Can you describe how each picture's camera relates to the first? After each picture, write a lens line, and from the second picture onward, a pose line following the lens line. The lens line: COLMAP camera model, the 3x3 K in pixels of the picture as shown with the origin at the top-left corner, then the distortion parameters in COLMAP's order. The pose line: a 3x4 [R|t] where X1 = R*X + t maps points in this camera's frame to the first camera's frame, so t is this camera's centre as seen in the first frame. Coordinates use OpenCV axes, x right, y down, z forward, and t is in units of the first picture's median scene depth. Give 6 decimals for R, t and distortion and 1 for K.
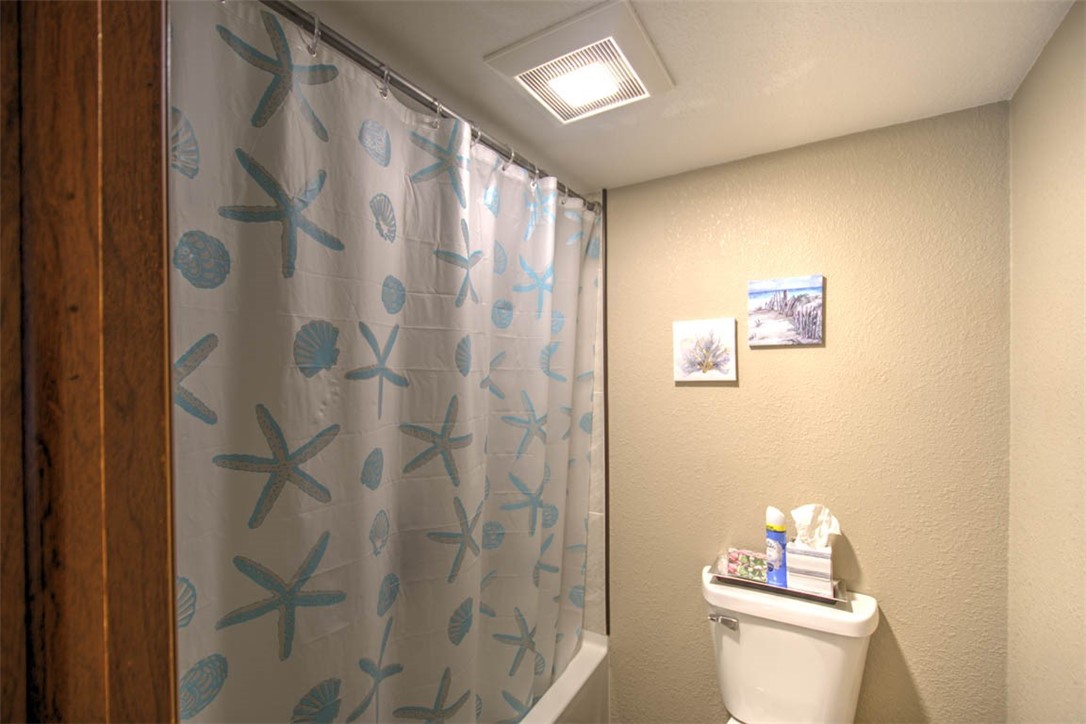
lens RADIAL K [[460.9, 0, 536.1], [0, 460.9, 370.6], [0, 0, 1]] dist [0.016315, -0.009042]
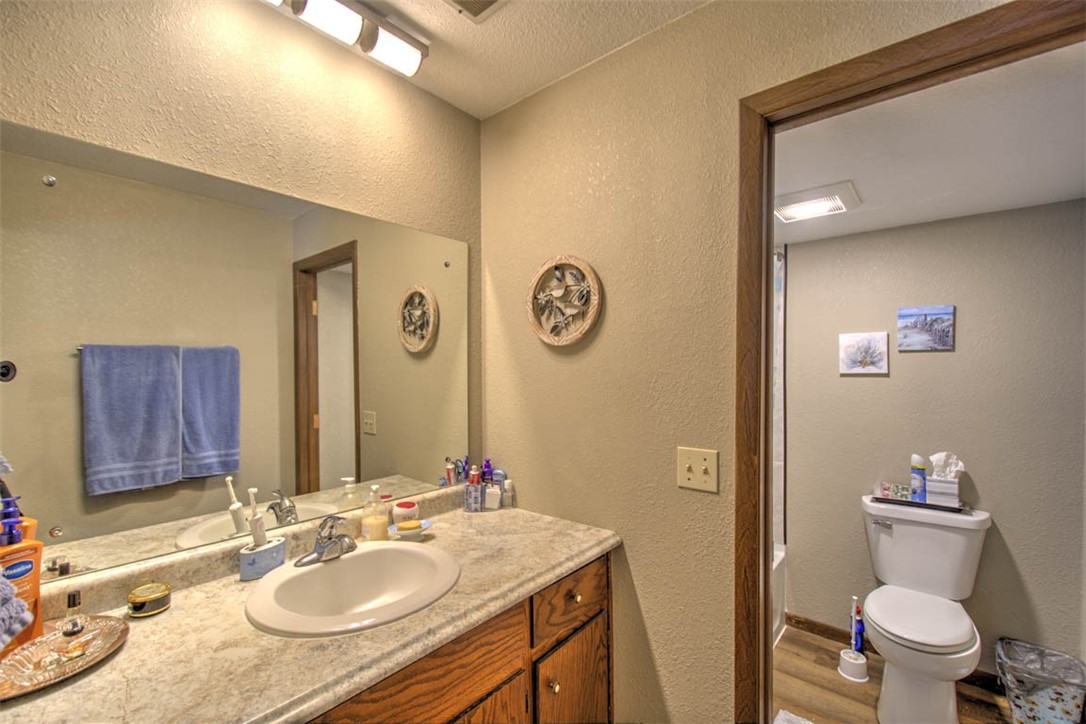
lens RADIAL K [[460.9, 0, 536.1], [0, 460.9, 370.6], [0, 0, 1]] dist [0.016315, -0.009042]
pose [[0.988430, 0.008160, -0.151459, -0.520048], [-0.007666, 0.999963, 0.003845, 0.017128], [0.151485, -0.002640, 0.988456, -0.740204]]
